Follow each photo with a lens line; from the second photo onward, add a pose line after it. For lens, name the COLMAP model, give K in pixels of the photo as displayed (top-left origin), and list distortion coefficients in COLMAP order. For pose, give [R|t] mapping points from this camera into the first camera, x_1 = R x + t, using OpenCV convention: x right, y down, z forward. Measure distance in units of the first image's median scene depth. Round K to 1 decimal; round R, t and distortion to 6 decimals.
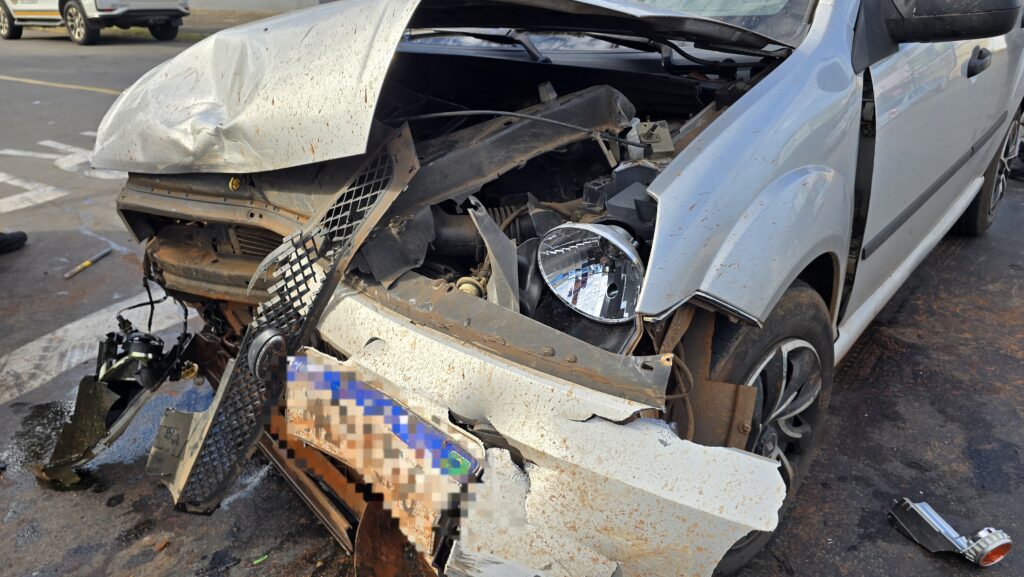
lens RADIAL K [[709.7, 0, 506.5], [0, 709.7, 289.8], [0, 0, 1]] dist [0.034915, -0.045801]
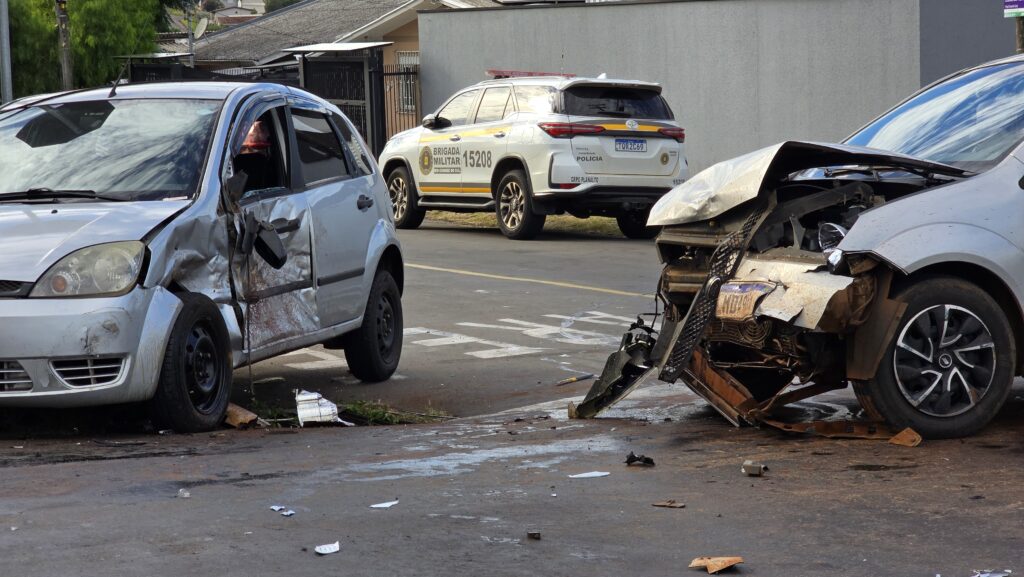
lens RADIAL K [[1973.3, 0, 512.0], [0, 1973.3, 288.5], [0, 0, 1]] dist [-0.354014, 4.964316]
pose [[0.888447, 0.044836, -0.456784, 1.565918], [-0.193765, 0.938823, -0.284723, 1.592988], [0.416073, 0.341470, 0.842782, -3.642441]]
